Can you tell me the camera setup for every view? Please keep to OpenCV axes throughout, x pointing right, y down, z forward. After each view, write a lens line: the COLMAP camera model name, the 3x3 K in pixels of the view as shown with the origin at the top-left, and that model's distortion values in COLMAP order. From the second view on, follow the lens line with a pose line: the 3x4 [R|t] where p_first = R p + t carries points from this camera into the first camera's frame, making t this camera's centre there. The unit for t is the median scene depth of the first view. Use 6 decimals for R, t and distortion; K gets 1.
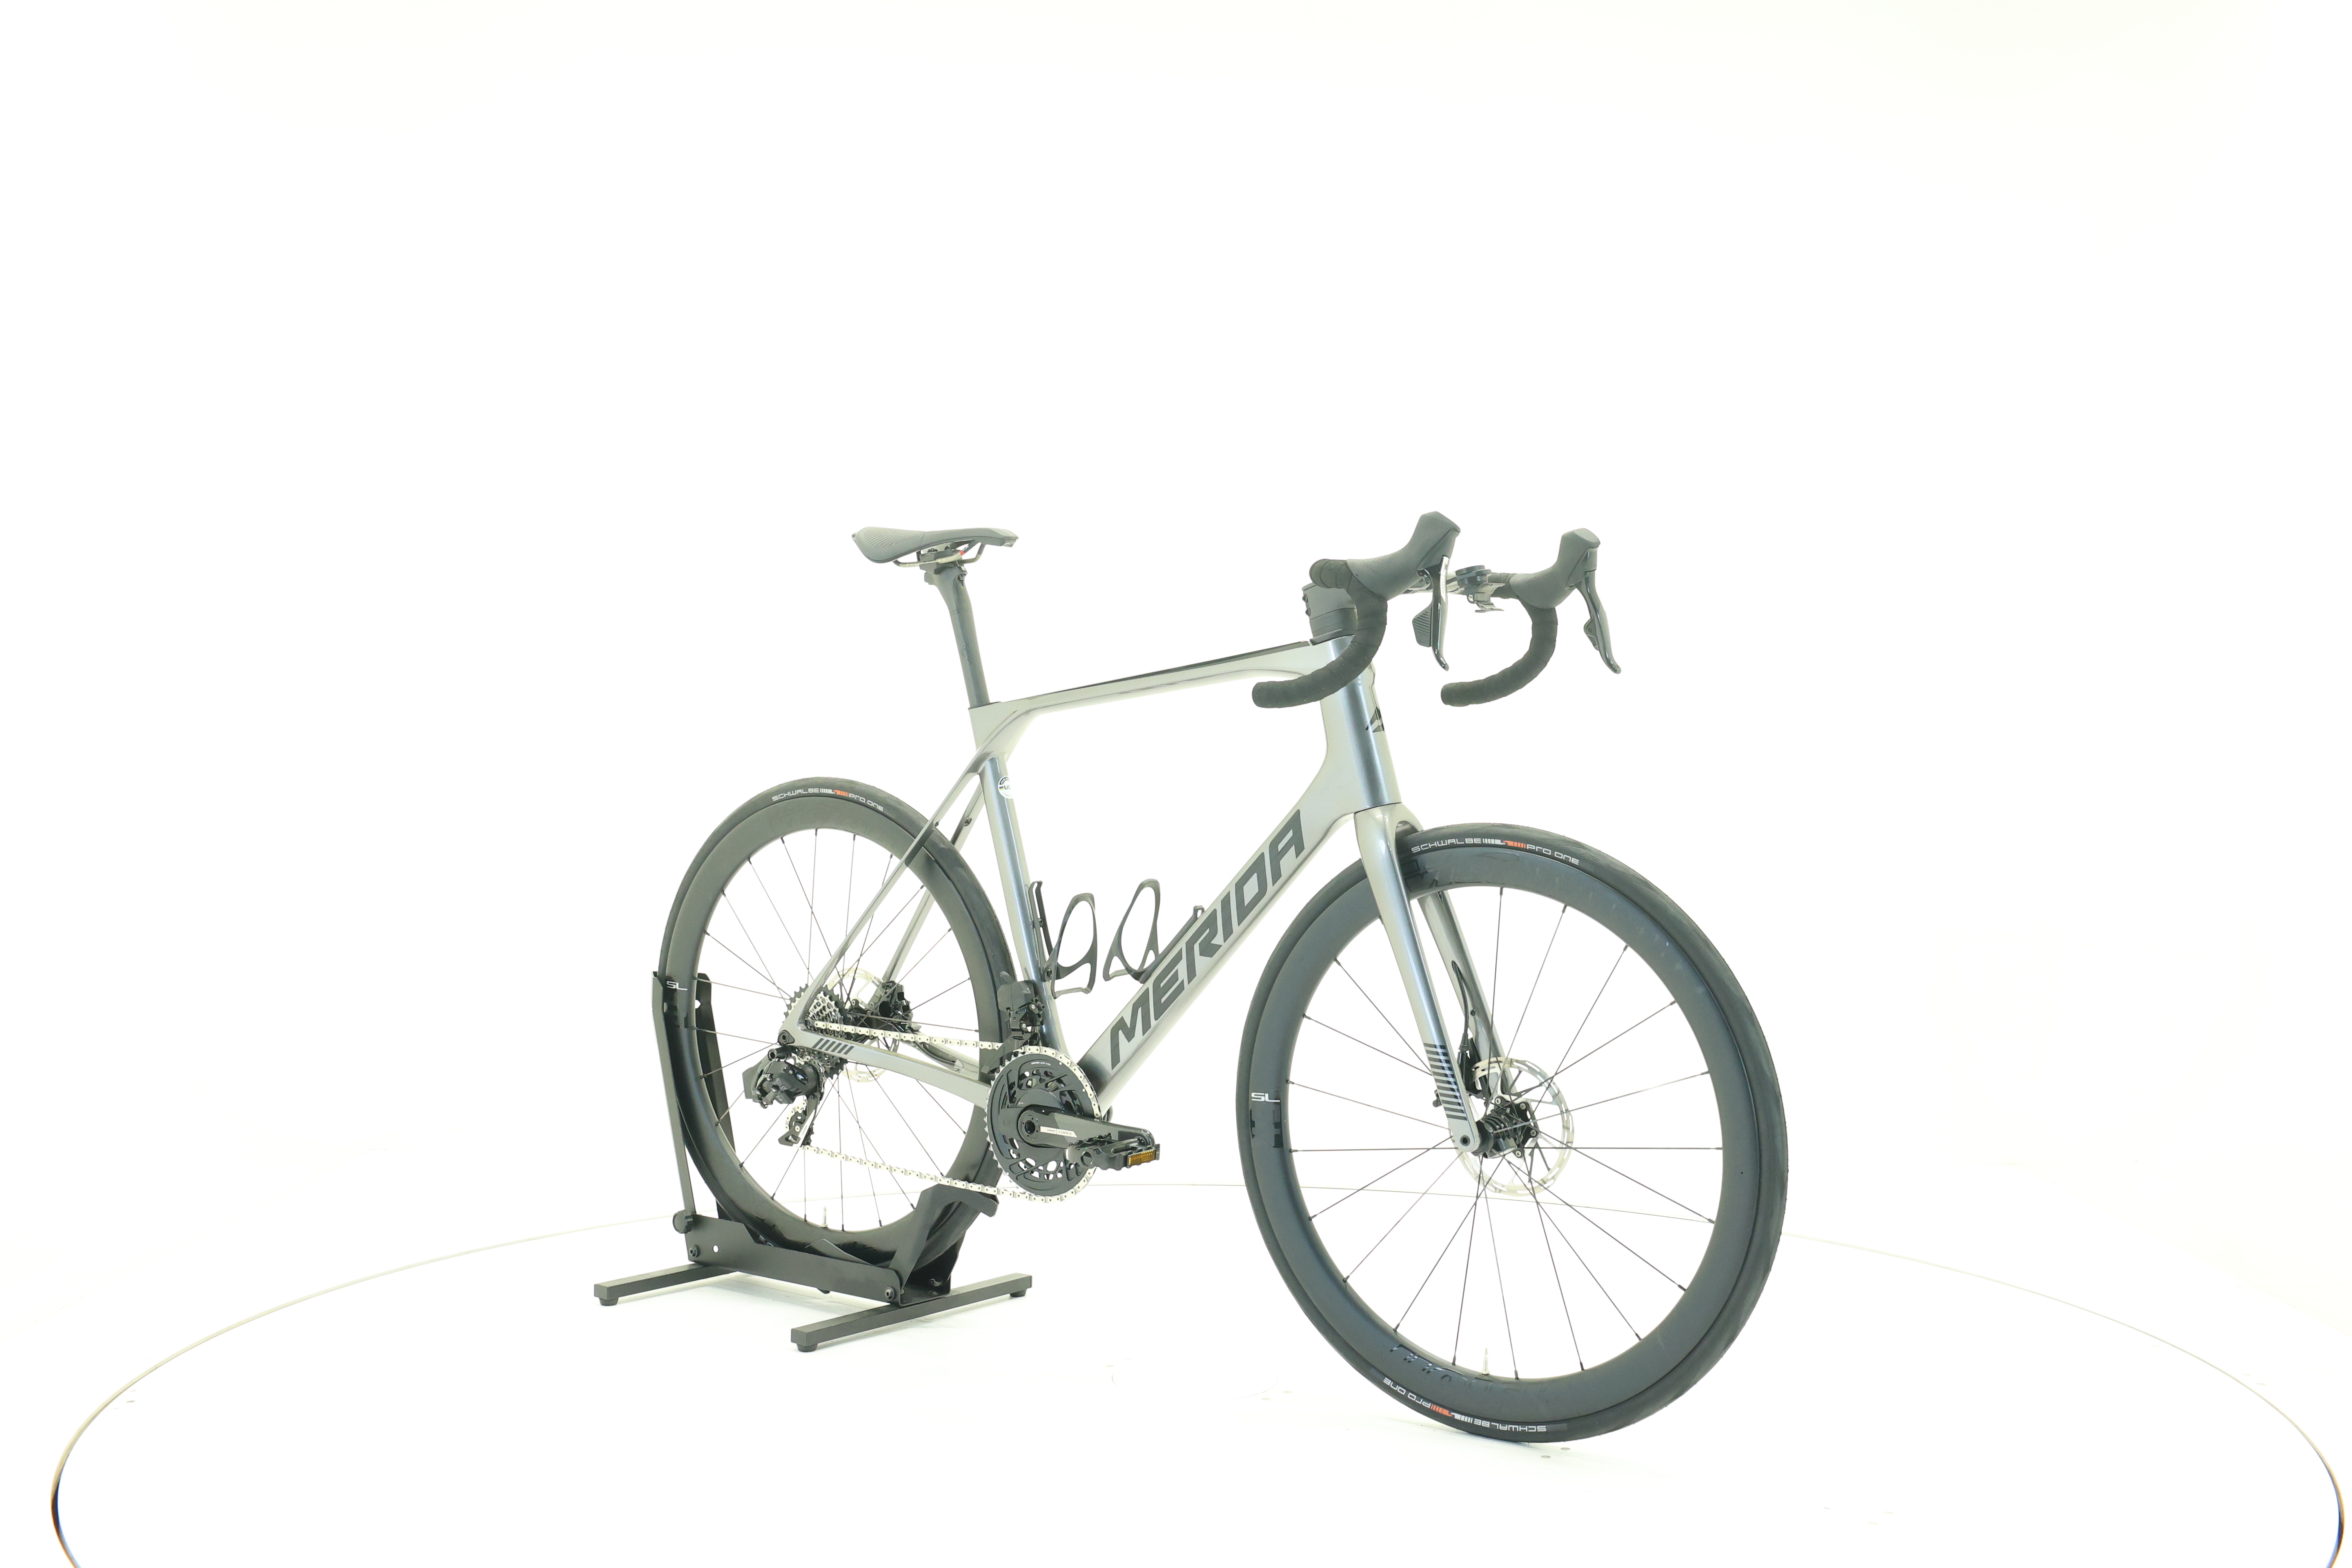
lens RADIAL K [[2479.6, 0, 1176.0], [0, 2479.6, 784.0], [0, 0, 1]] dist [-0.008813, -0.010295]
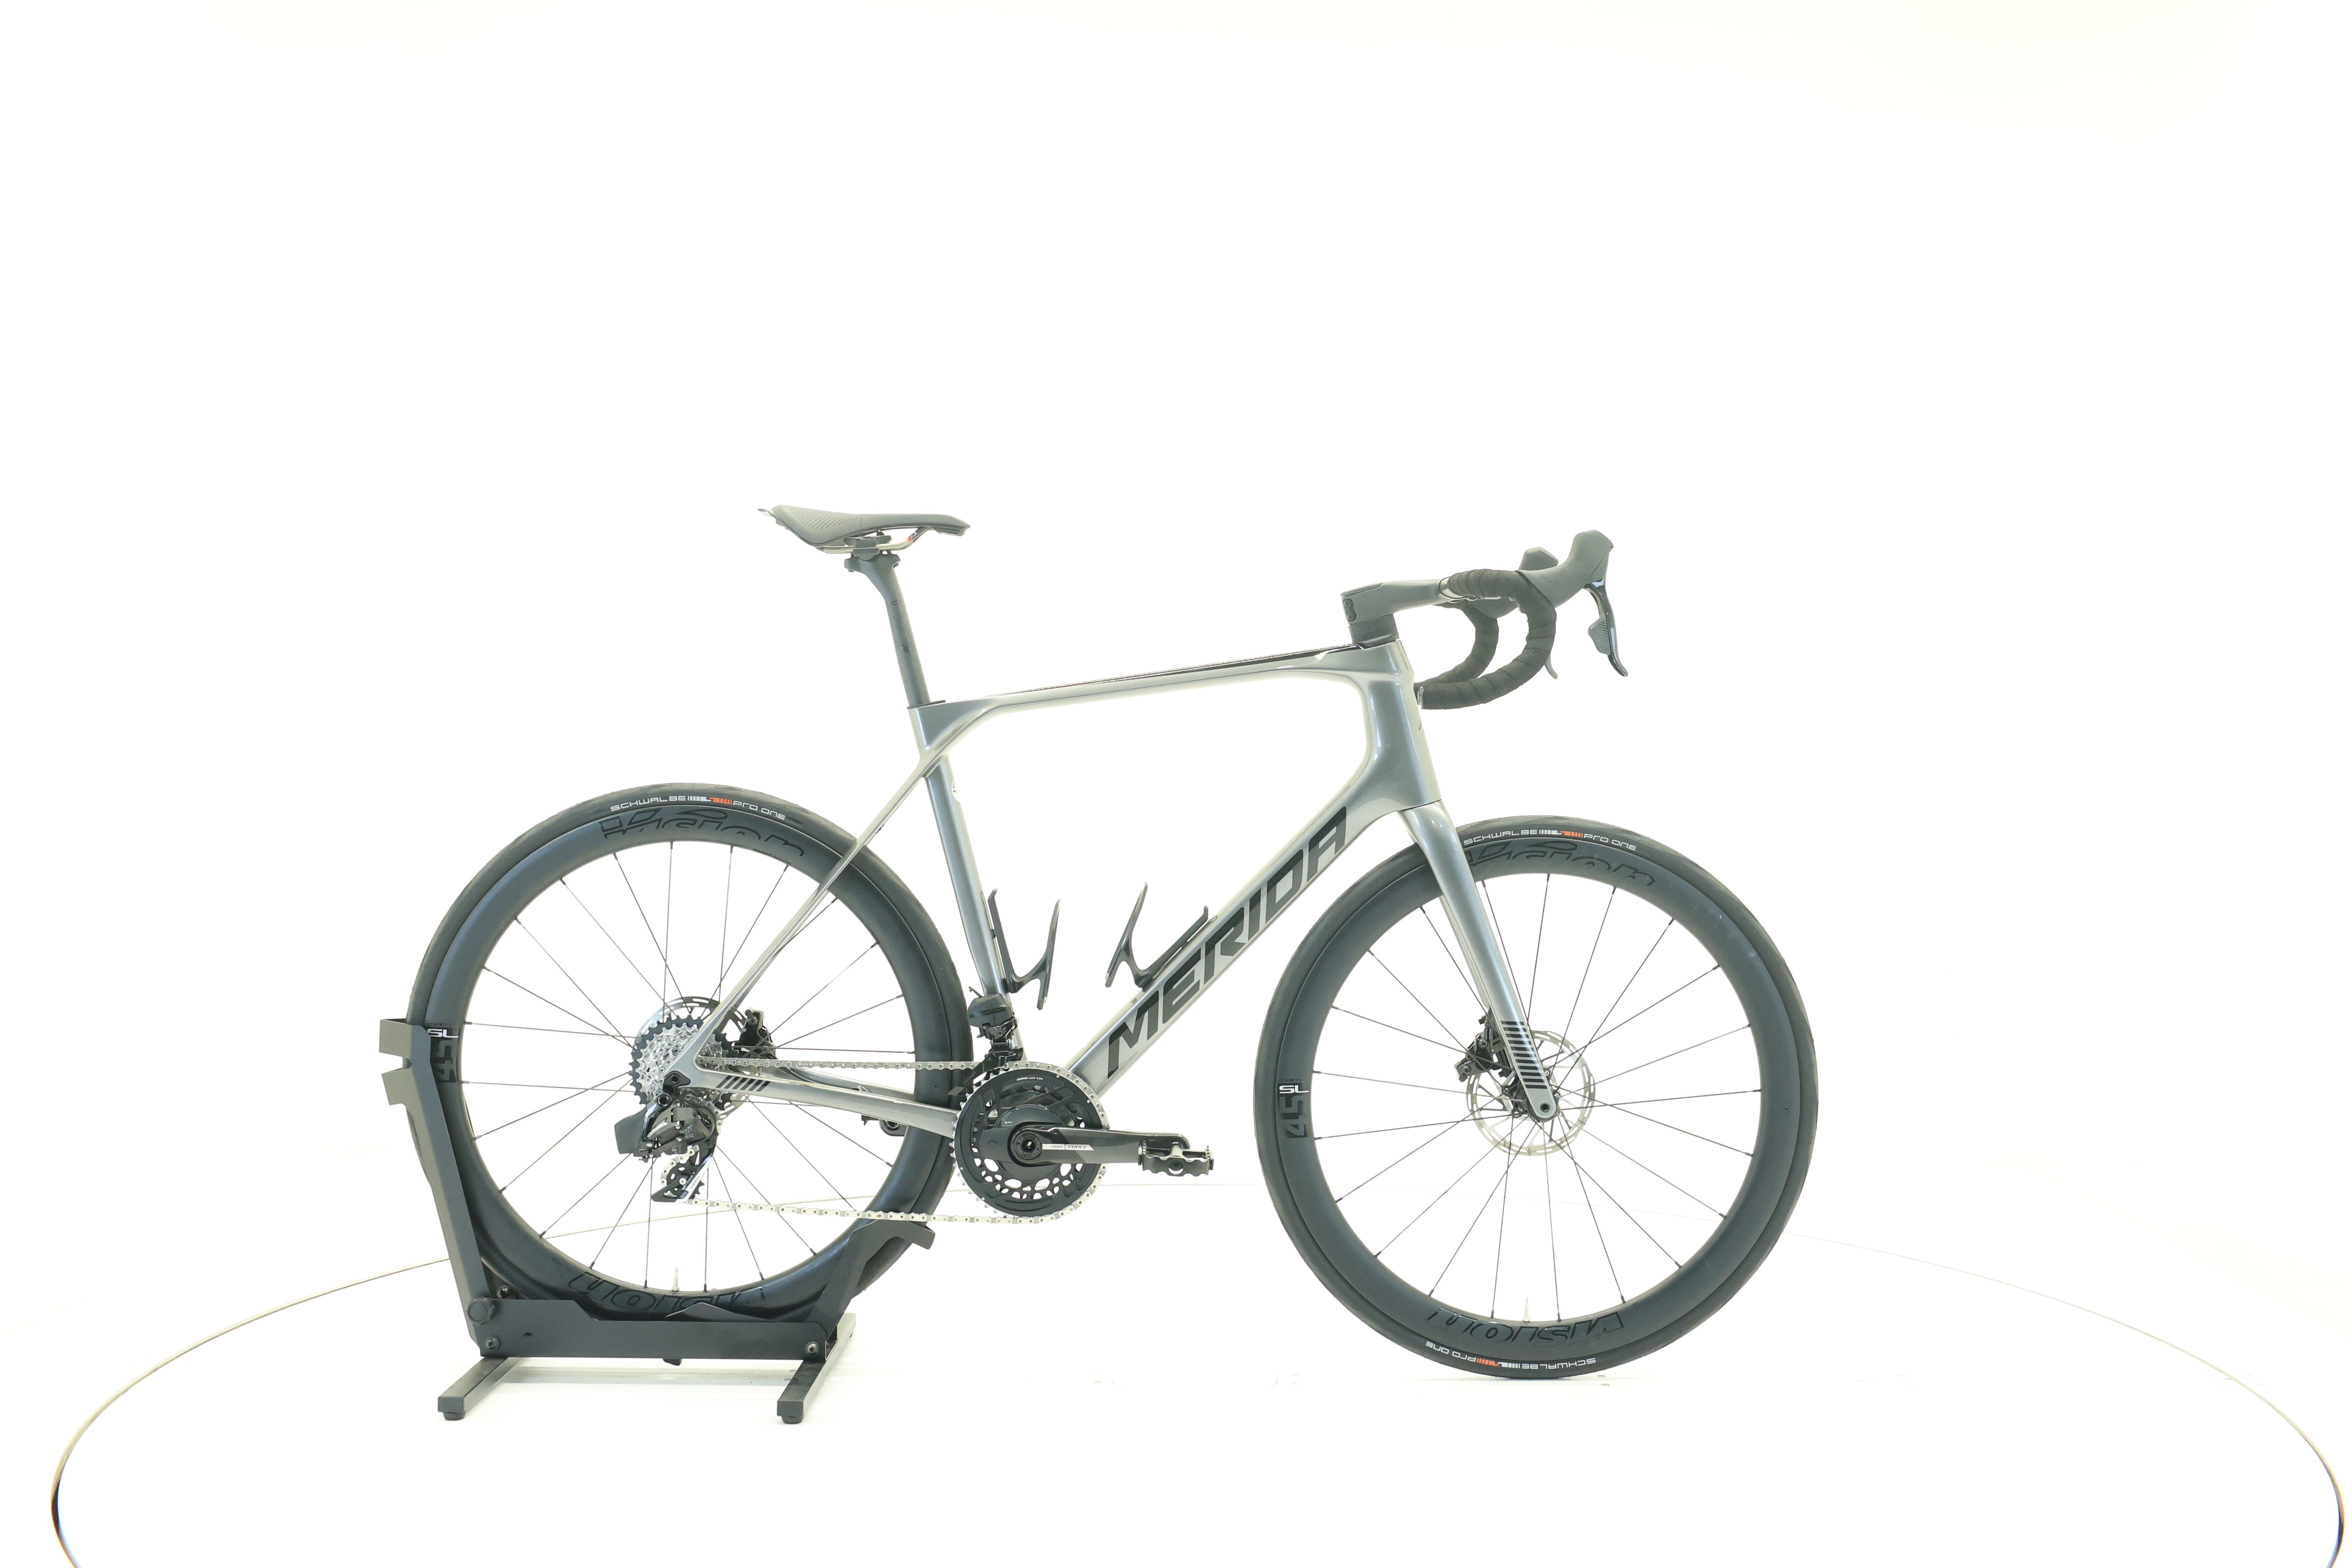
lens RADIAL K [[2479.6, 0, 1176.0], [0, 2479.6, 784.0], [0, 0, 1]] dist [-0.008813, -0.010295]
pose [[0.793894, -0.016275, 0.607839, -0.618919], [0.013257, 0.999867, 0.009457, -0.009743], [-0.607912, 0.000551, 0.794004, 0.216418]]
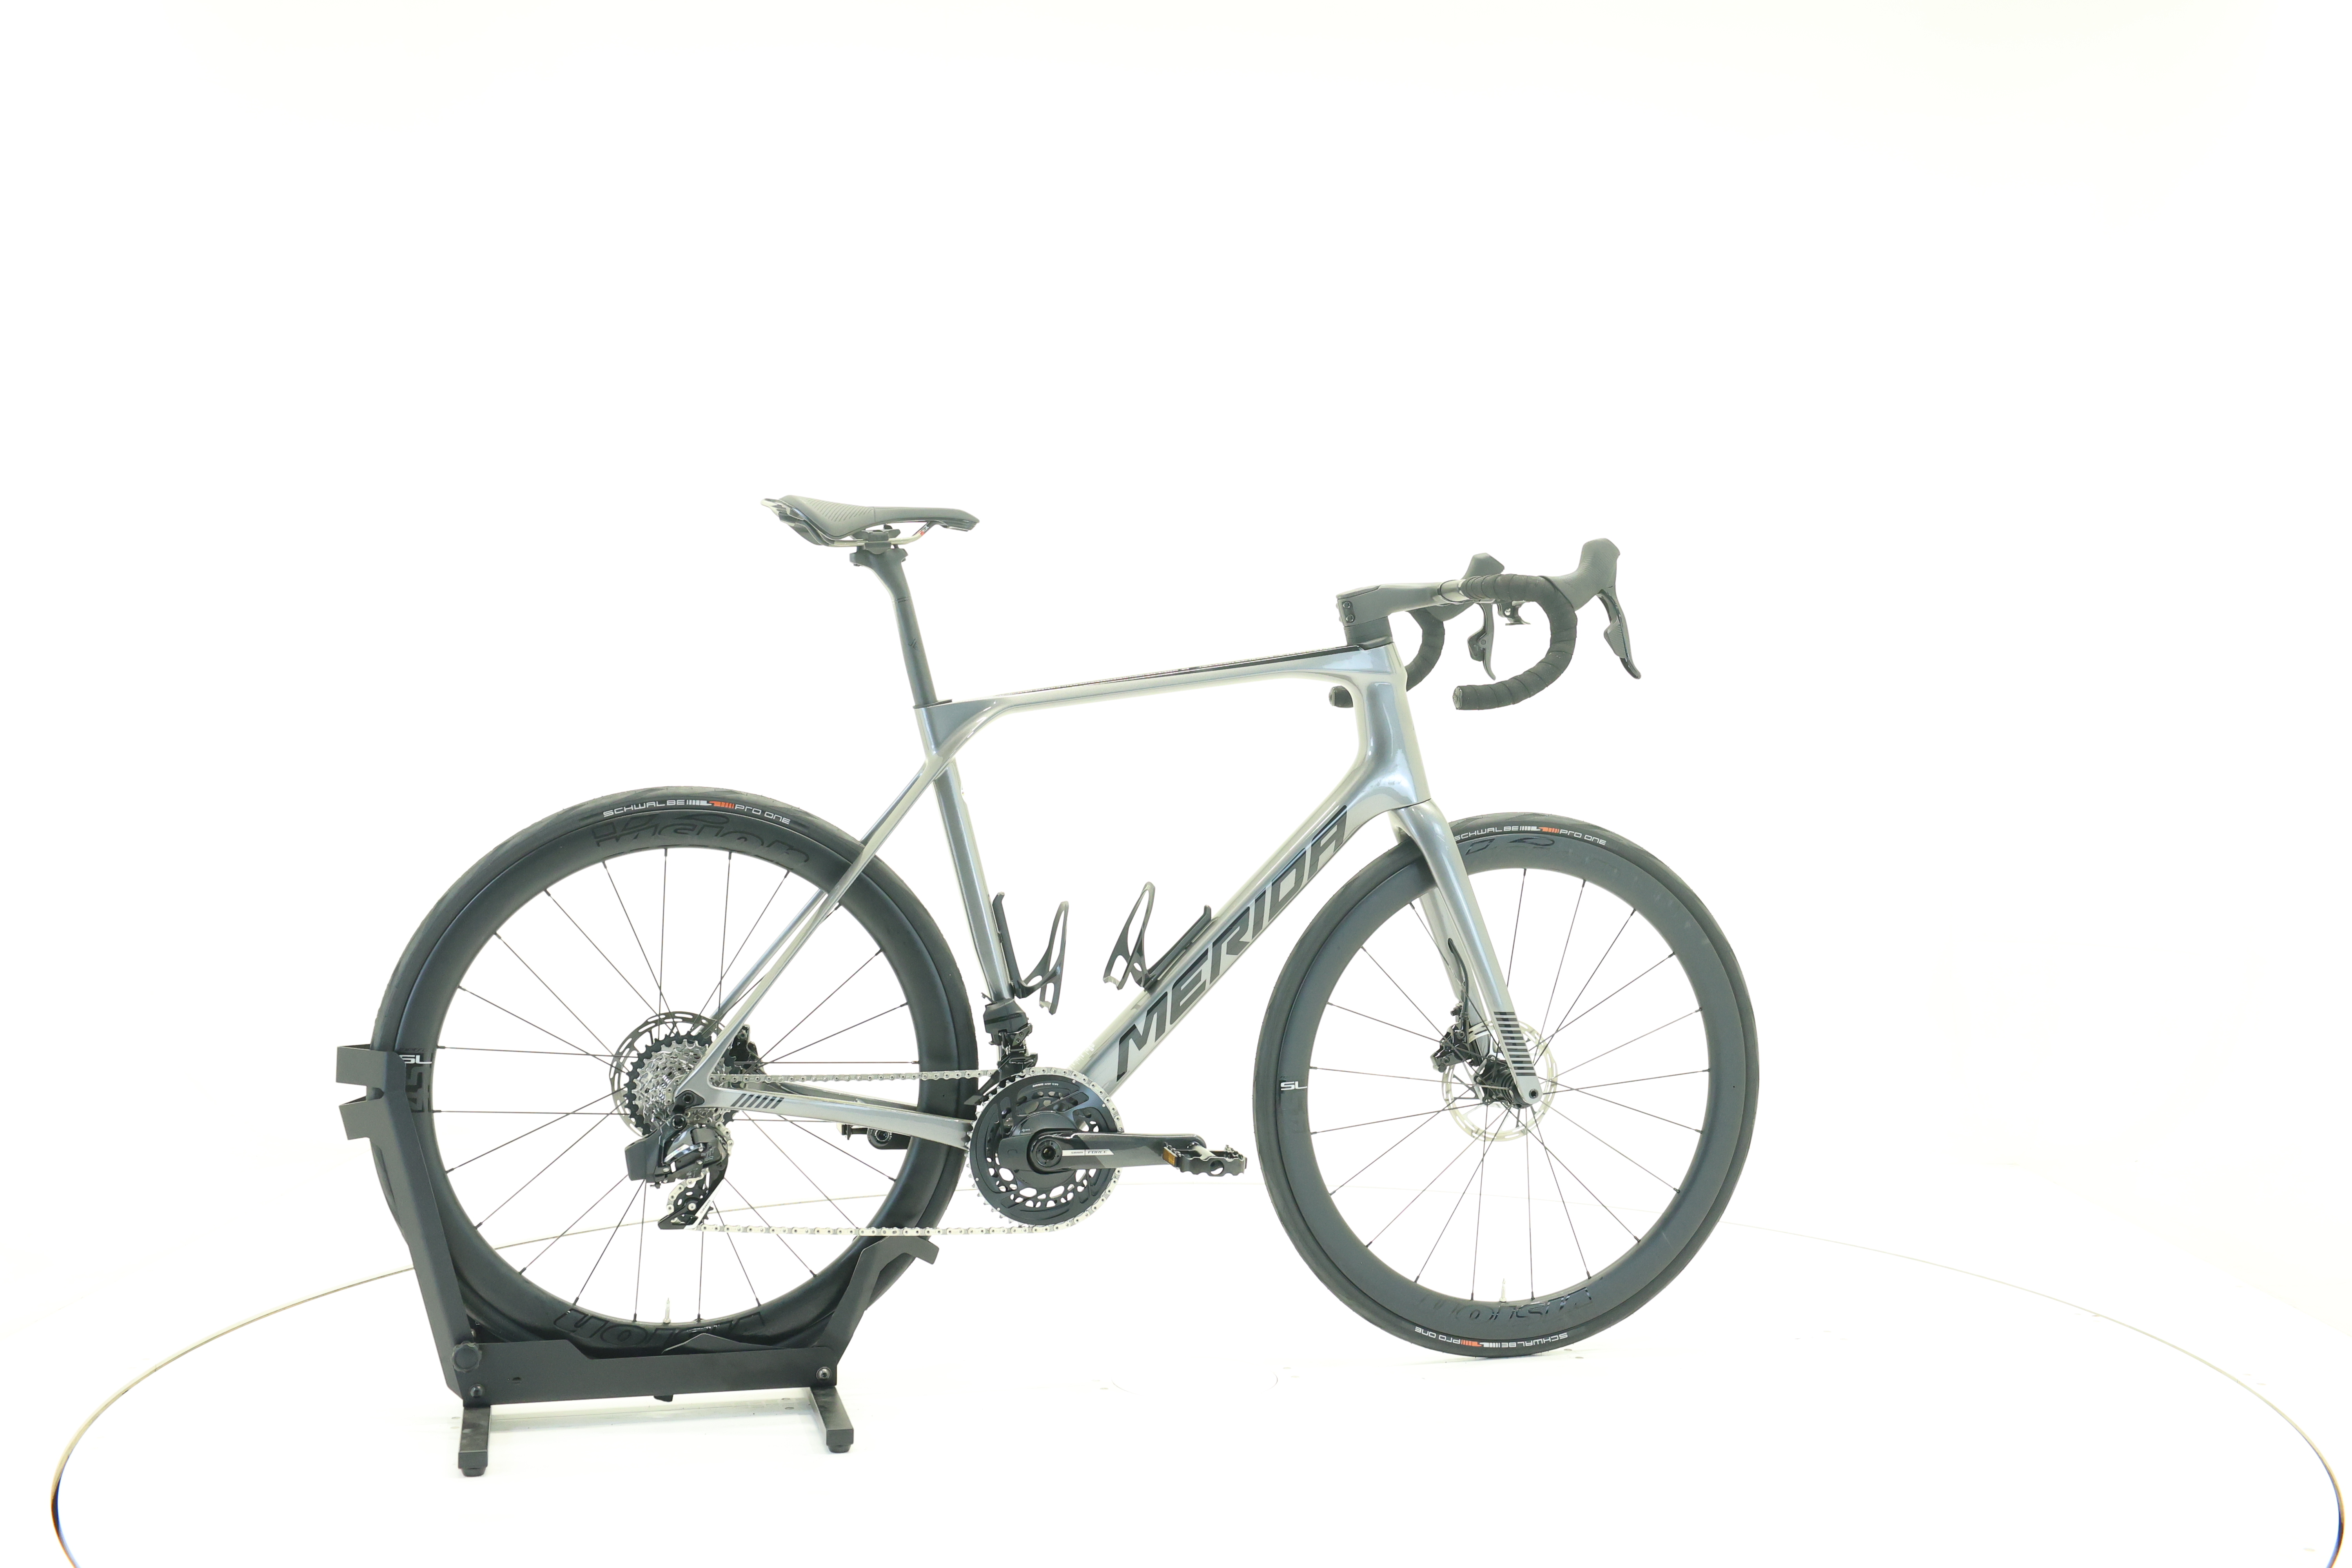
lens RADIAL K [[2479.6, 0, 1176.0], [0, 2479.6, 784.0], [0, 0, 1]] dist [-0.008813, -0.010295]
pose [[0.610929, -0.021440, 0.791395, -0.804716], [0.016224, 0.999762, 0.014560, -0.014969], [-0.791519, 0.003944, 0.611132, 0.404896]]
